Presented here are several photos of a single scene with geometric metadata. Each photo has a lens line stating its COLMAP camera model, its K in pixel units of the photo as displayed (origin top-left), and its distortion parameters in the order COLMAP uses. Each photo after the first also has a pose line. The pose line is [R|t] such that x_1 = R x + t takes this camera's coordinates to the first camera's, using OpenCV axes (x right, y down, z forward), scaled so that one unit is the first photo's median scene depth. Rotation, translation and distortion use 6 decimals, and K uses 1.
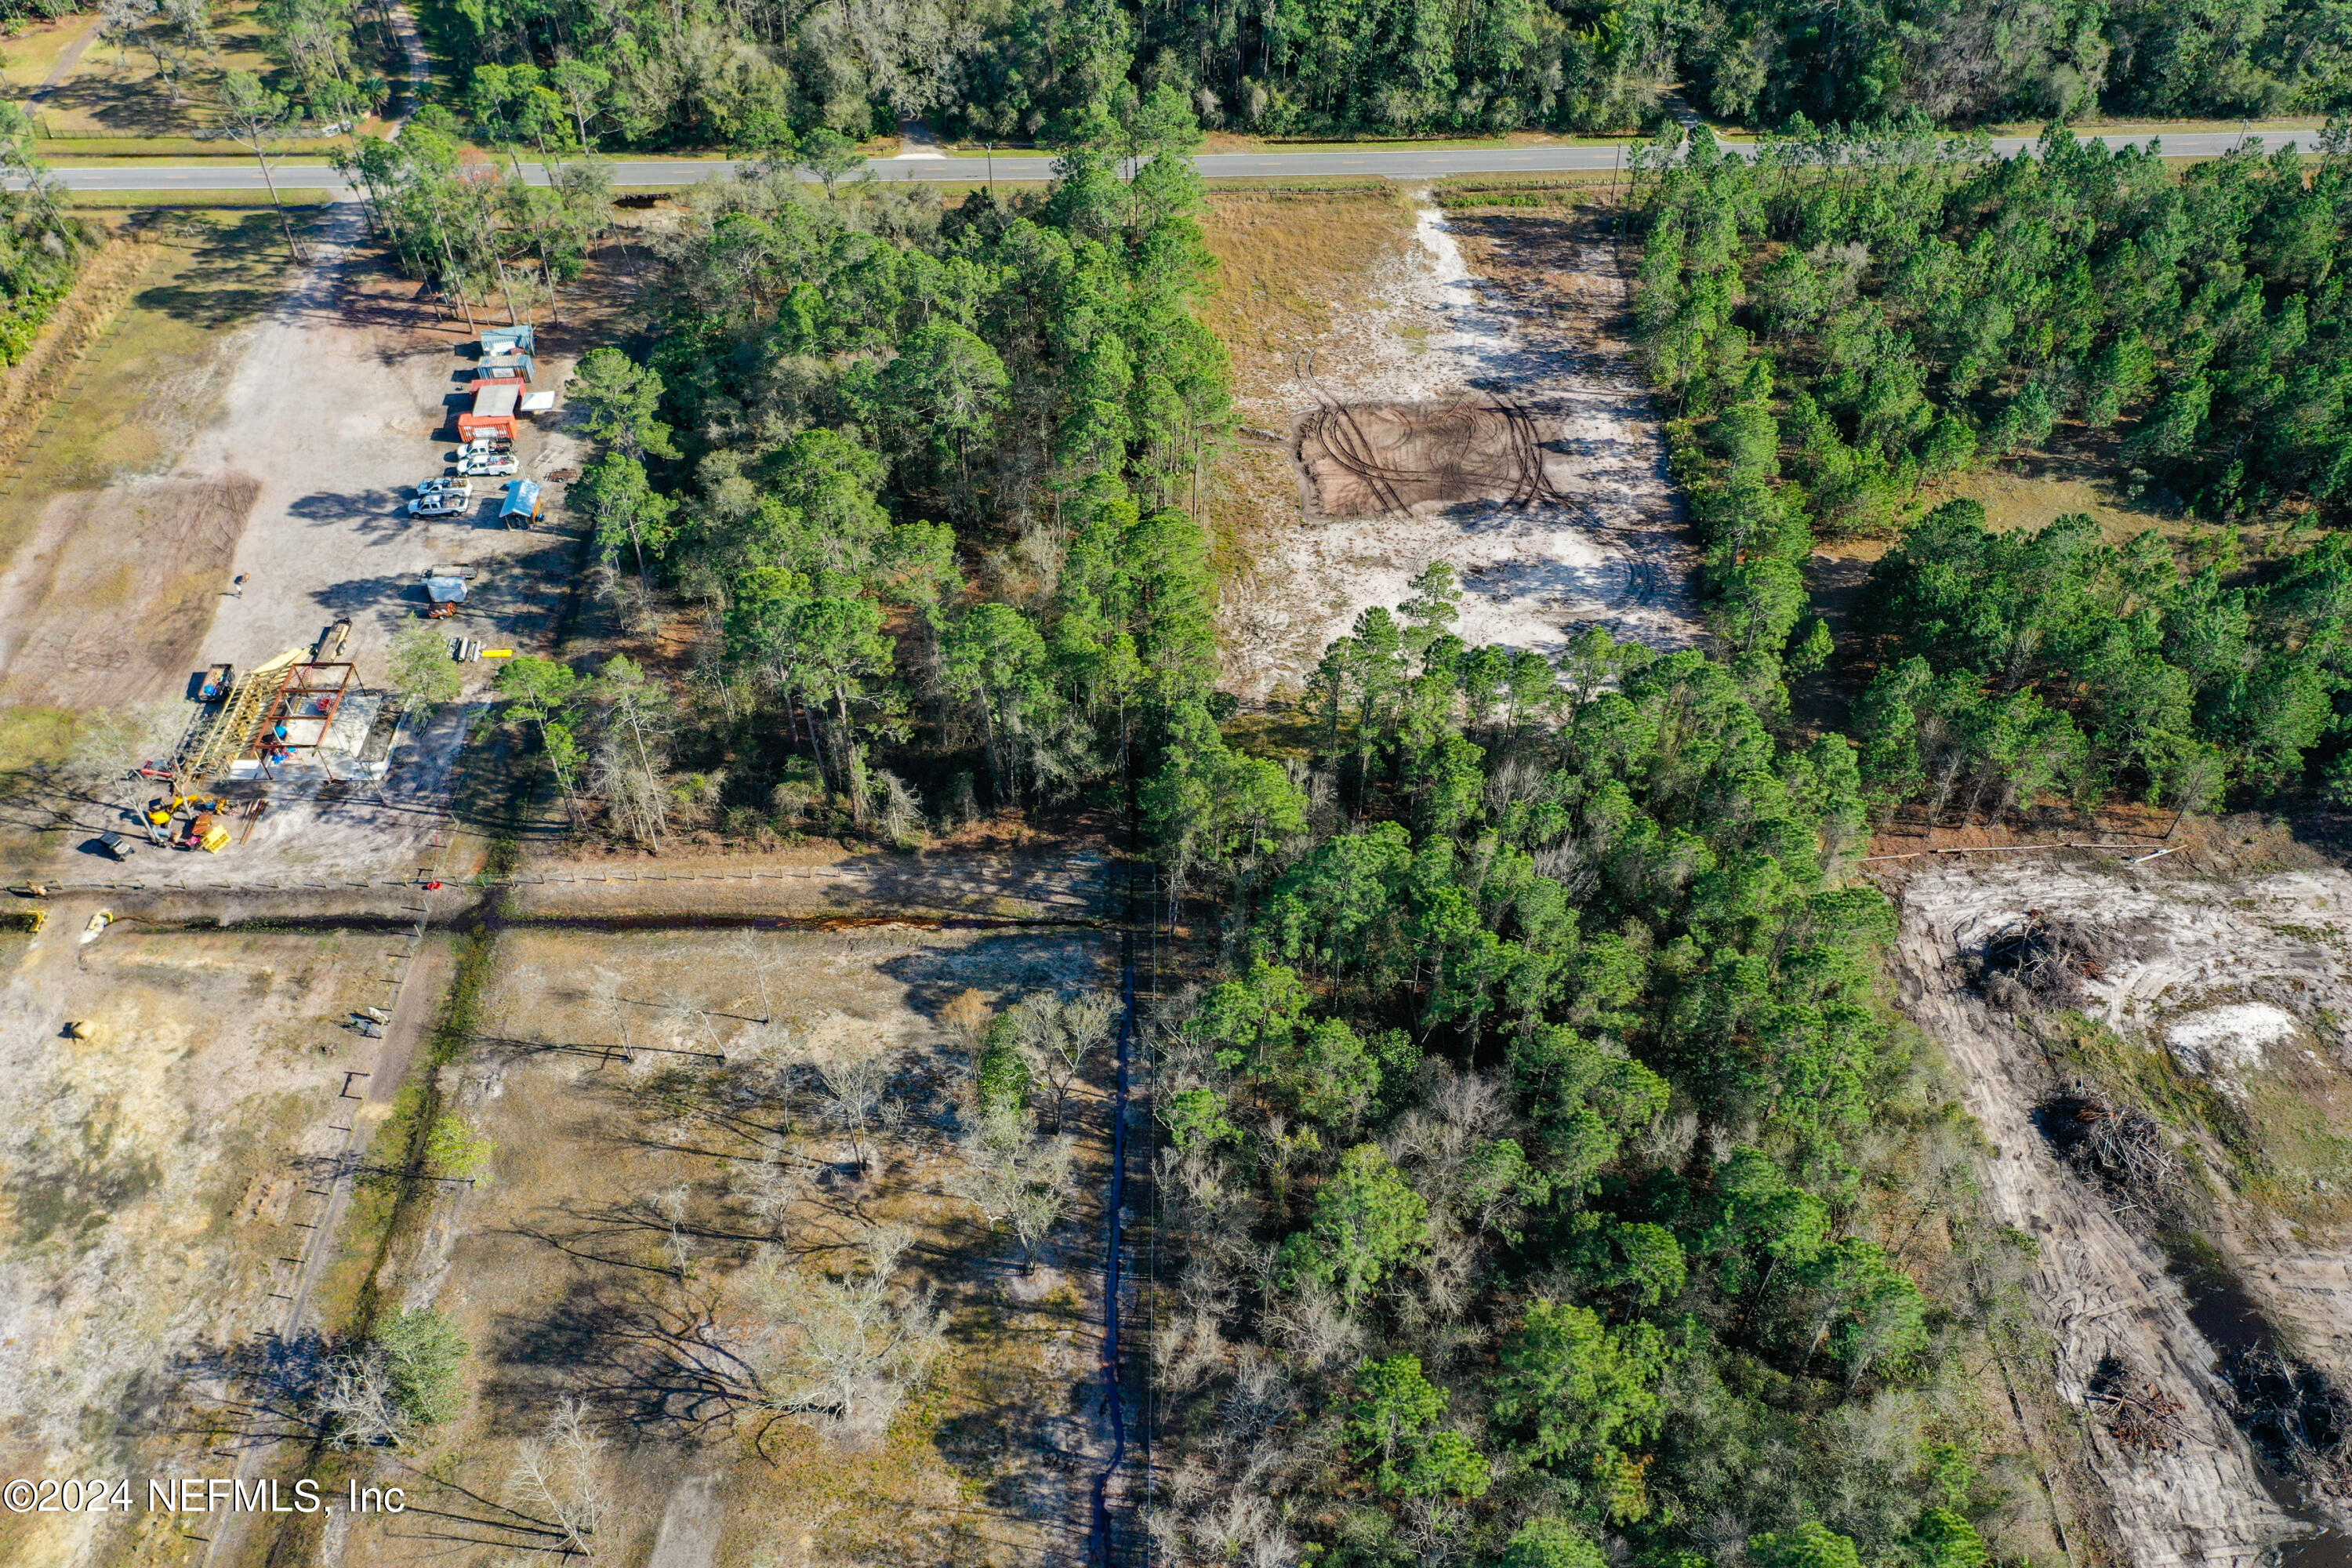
lens RADIAL K [[1819.0, 0, 1181.9], [0, 1819.0, 787.6], [0, 0, 1]] dist [0.001974, -0.005701]
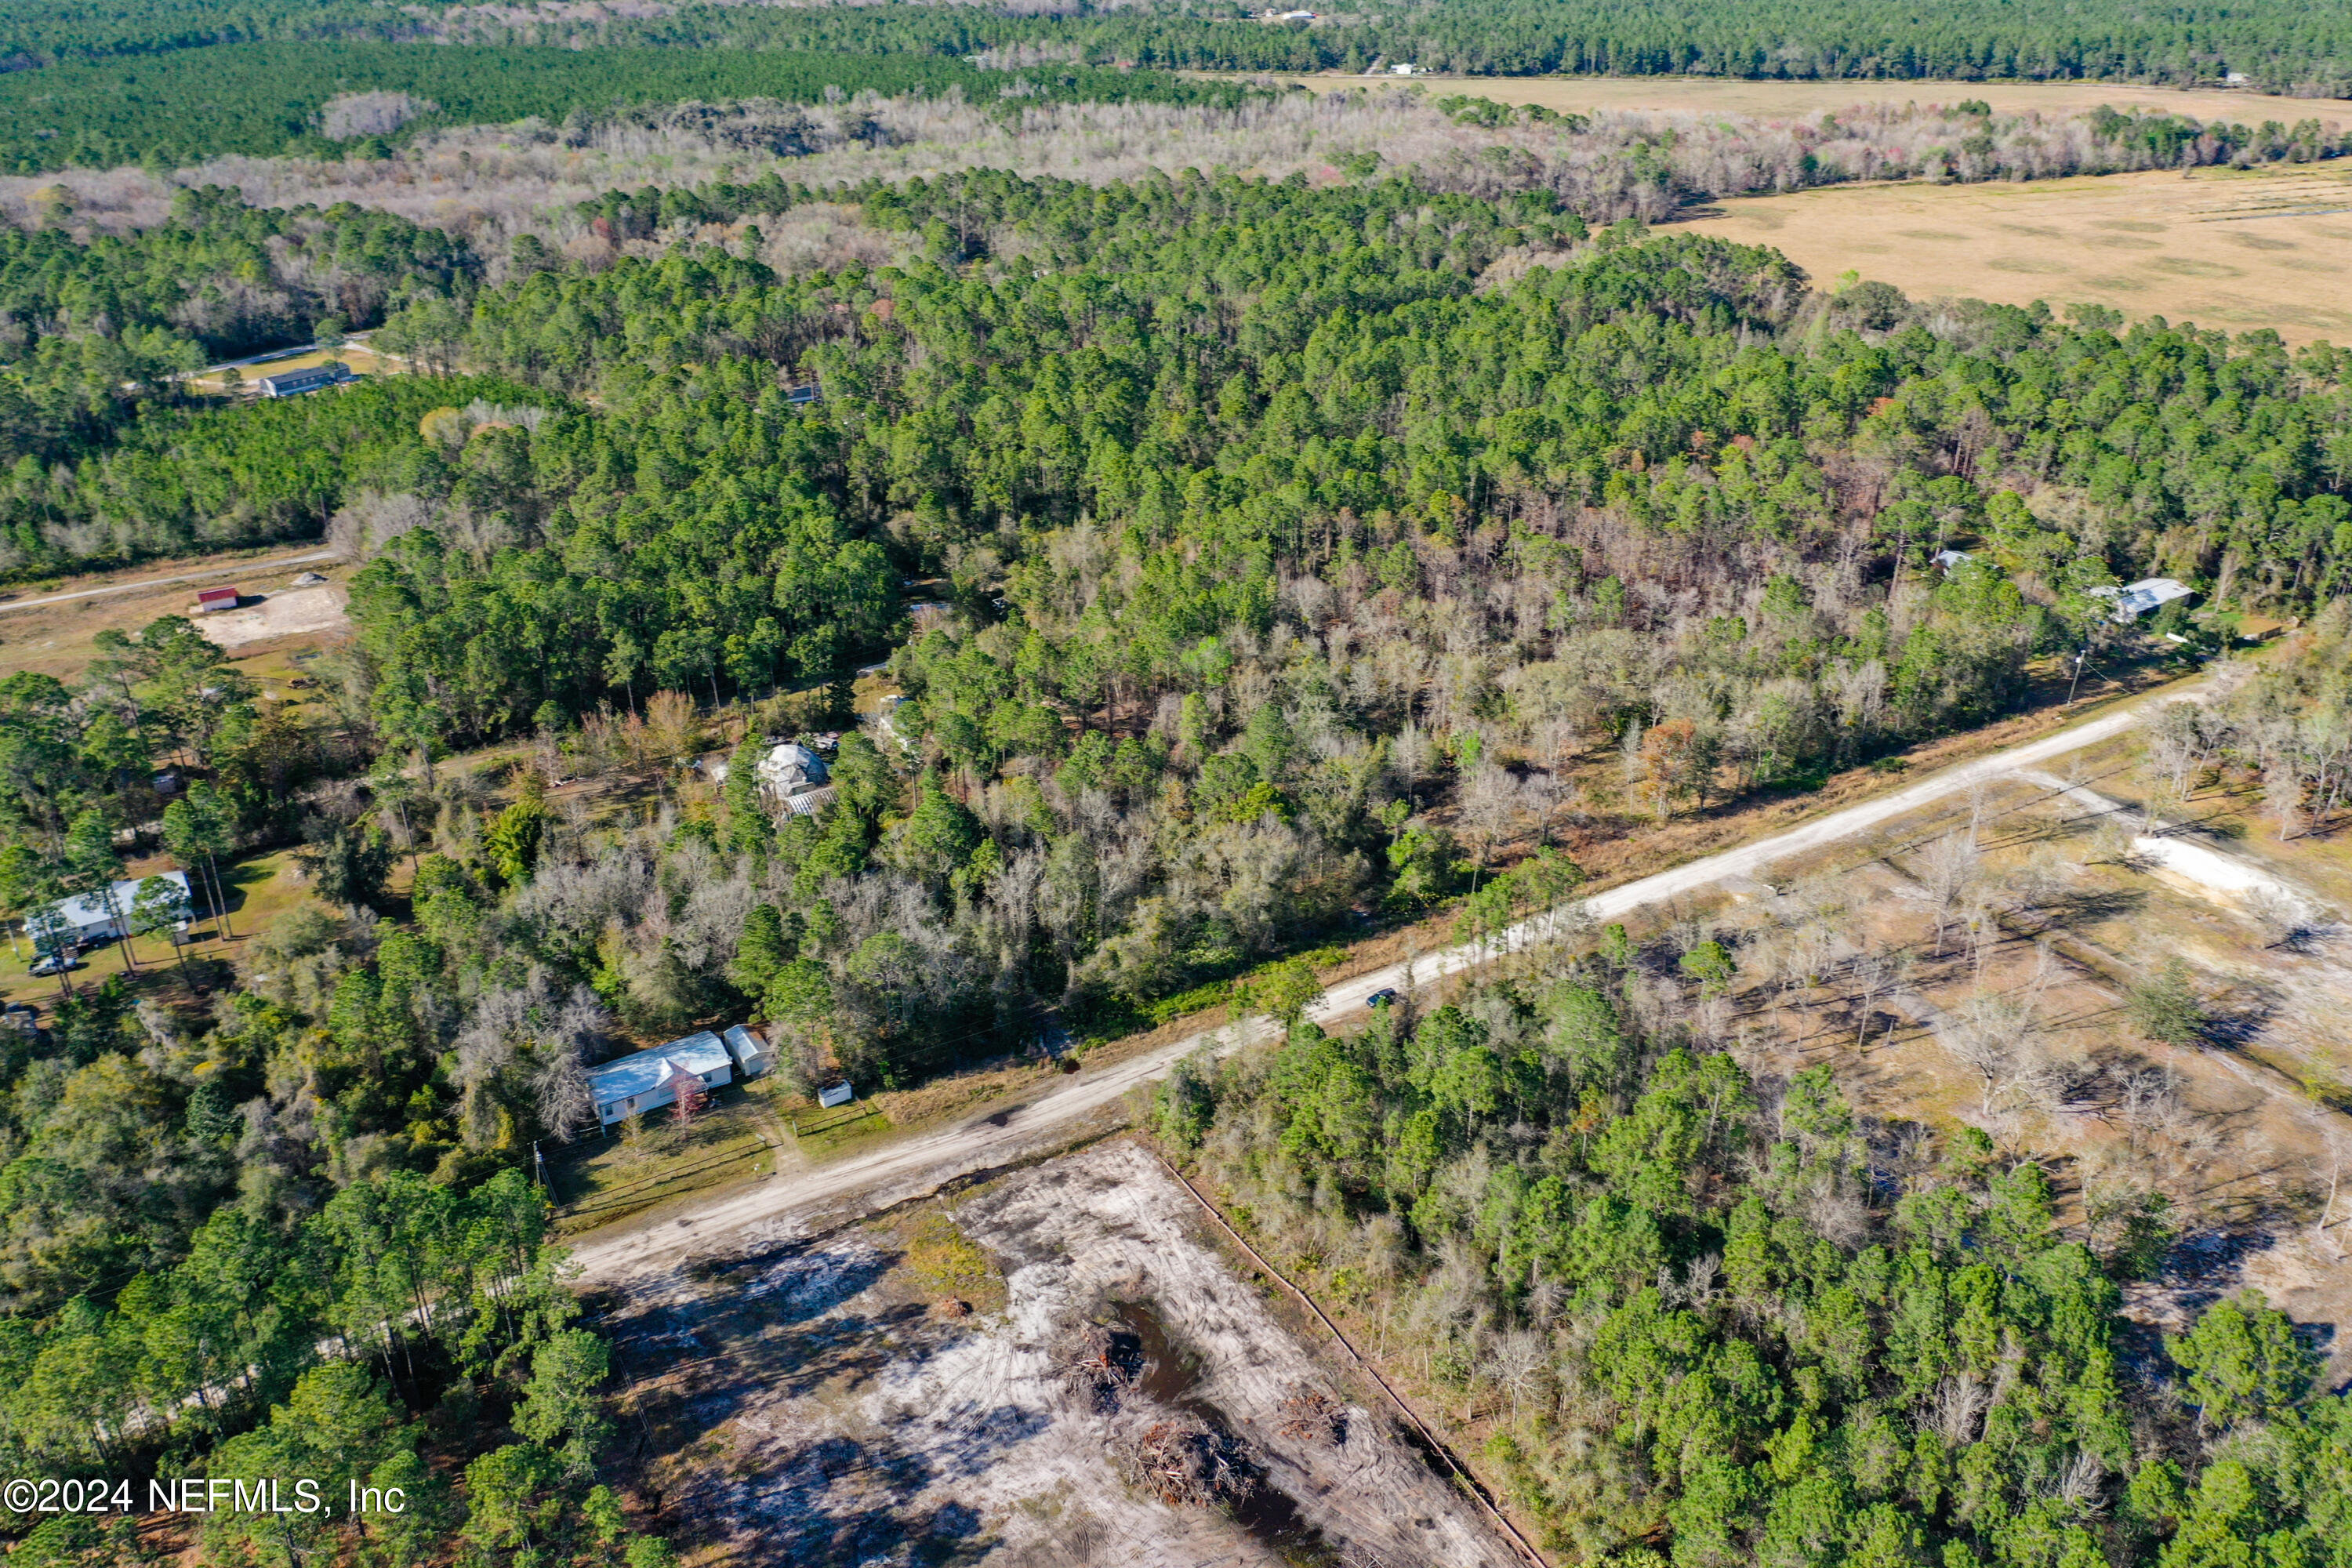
lens RADIAL K [[1830.9, 0, 1176.1], [0, 1830.9, 826.7], [0, 0, 1]] dist [-0.002375, 0.003235]
pose [[-0.869381, 0.246379, -0.428339, 0.706479], [-0.346652, 0.313655, 0.883998, -0.606889], [0.352149, 0.917016, -0.187278, 0.544521]]
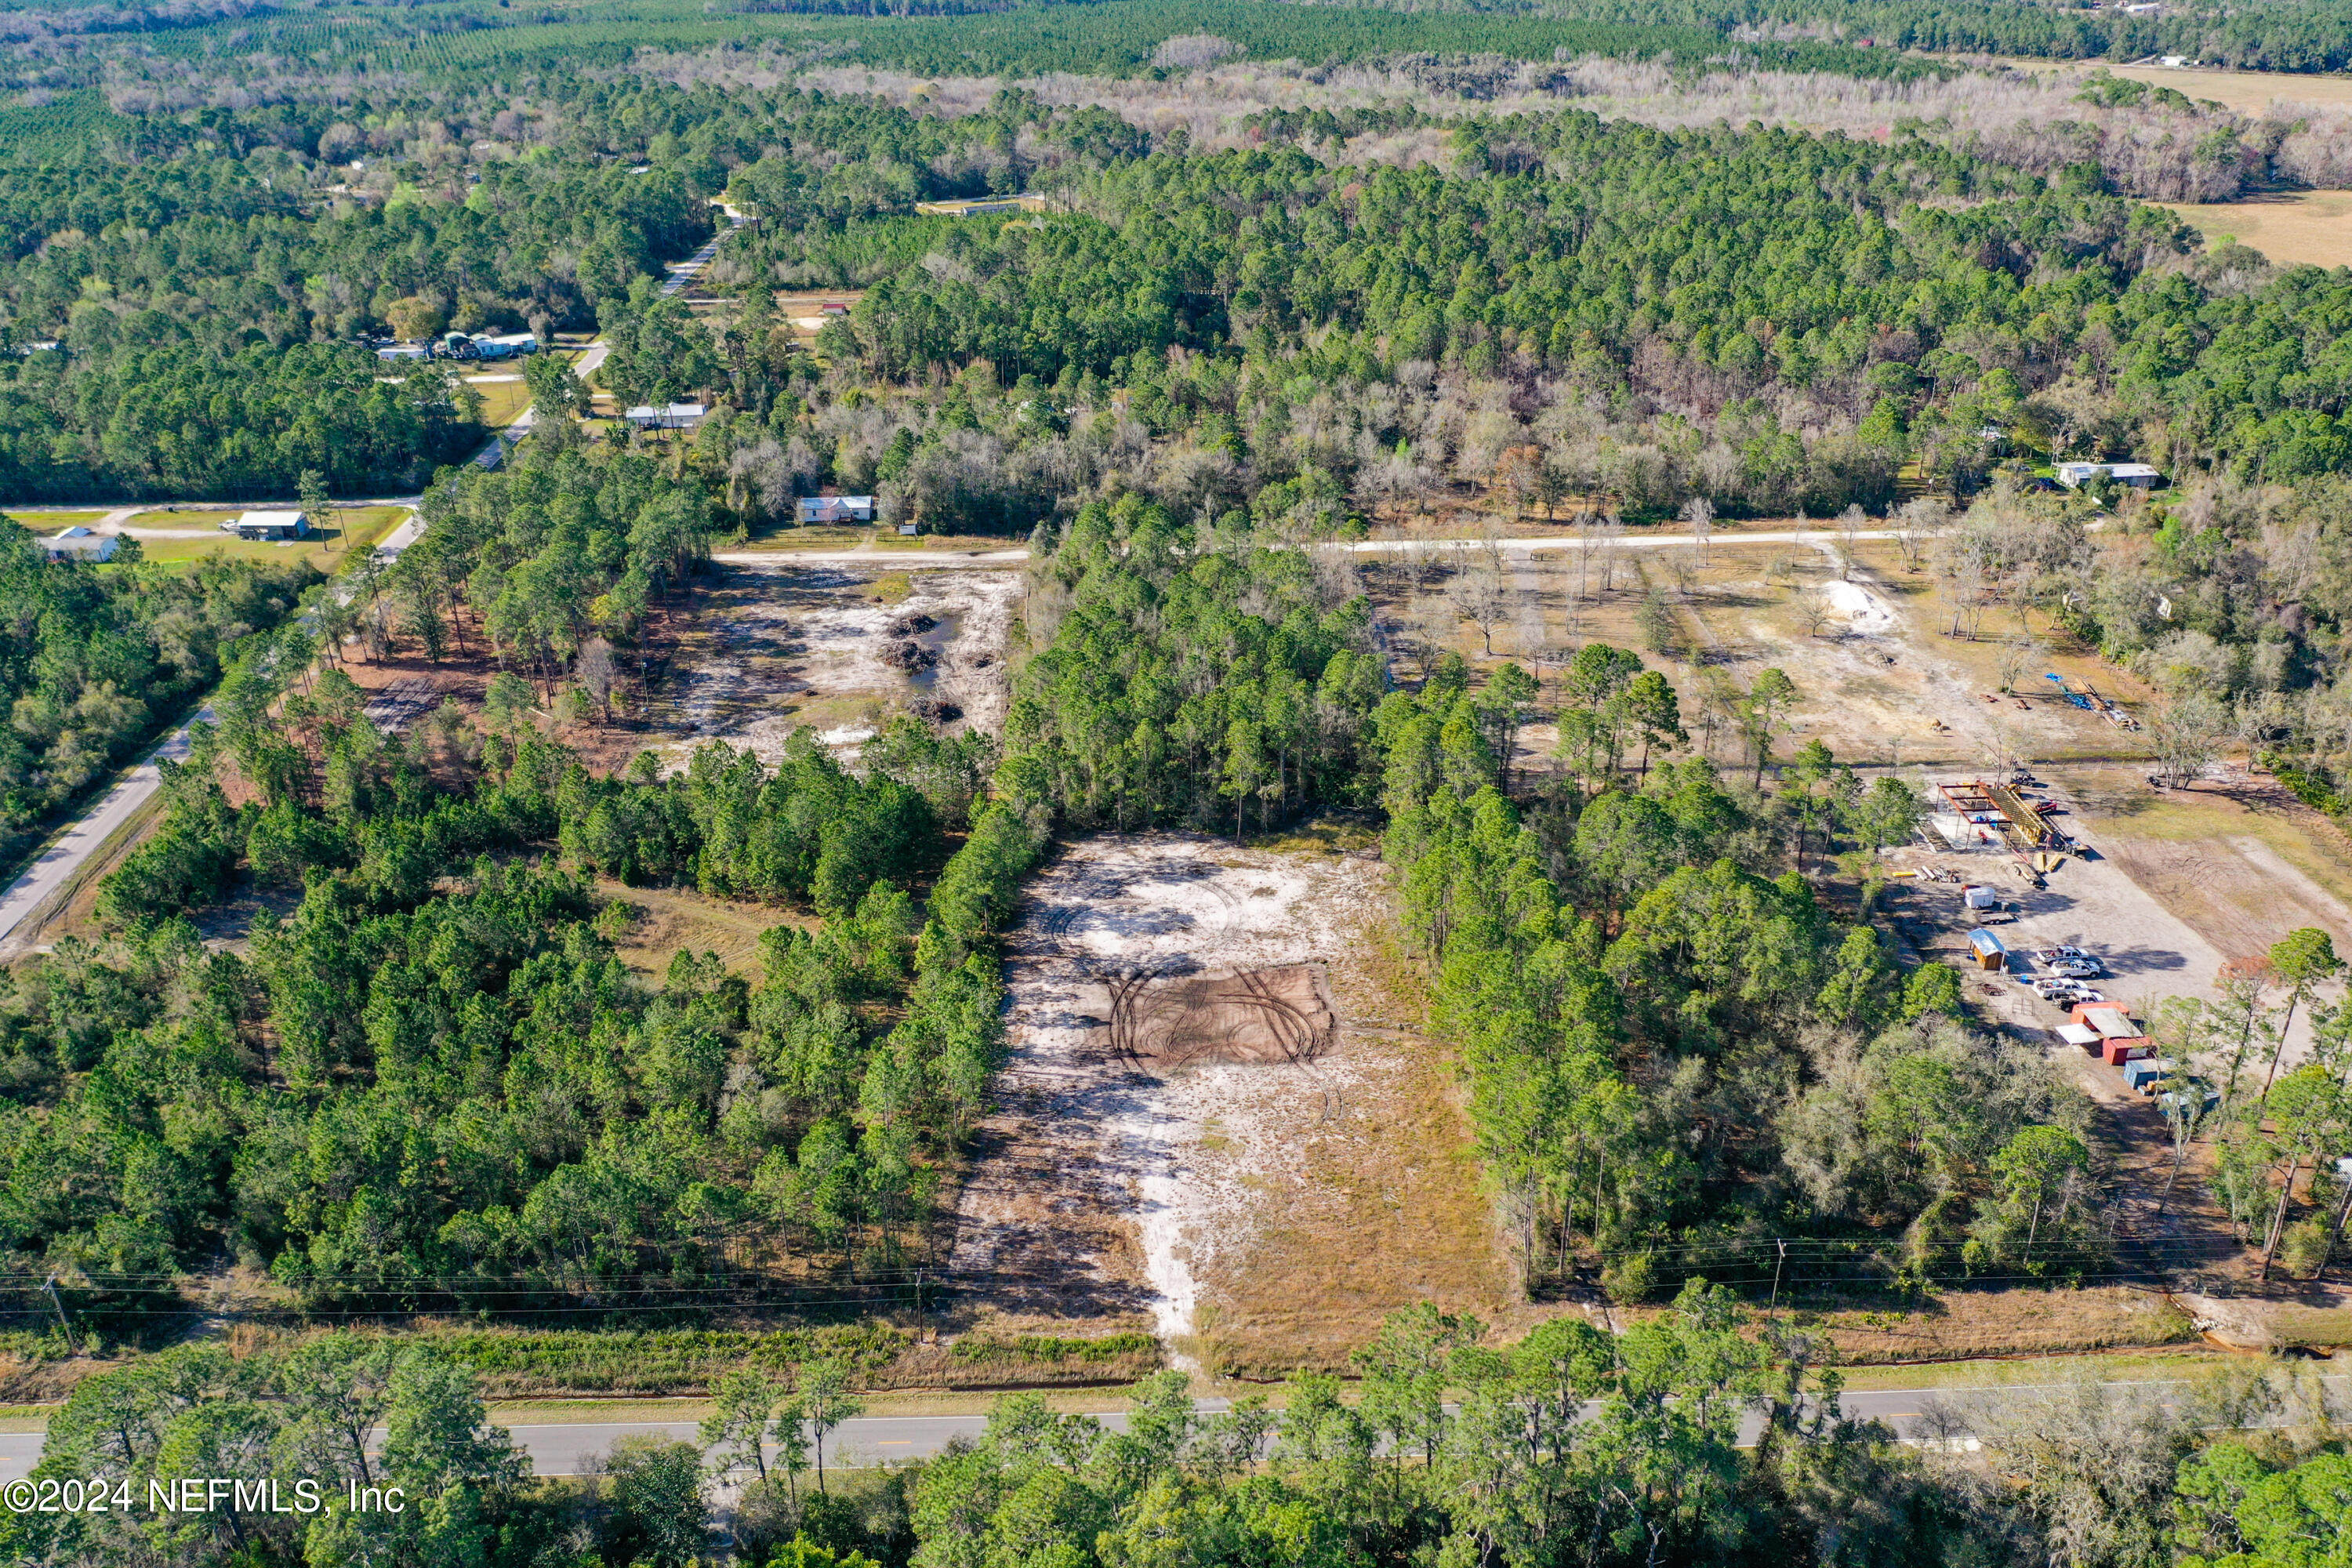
lens RADIAL K [[1854.5, 0, 1166.4], [0, 1854.5, 790.5], [0, 0, 1]] dist [-0.005859, 0.006297]
pose [[-0.999802, 0.018463, 0.007411, 0.163543], [0.012339, 0.283274, 0.958960, -1.380802], [0.015606, 0.958861, -0.283446, 1.266737]]
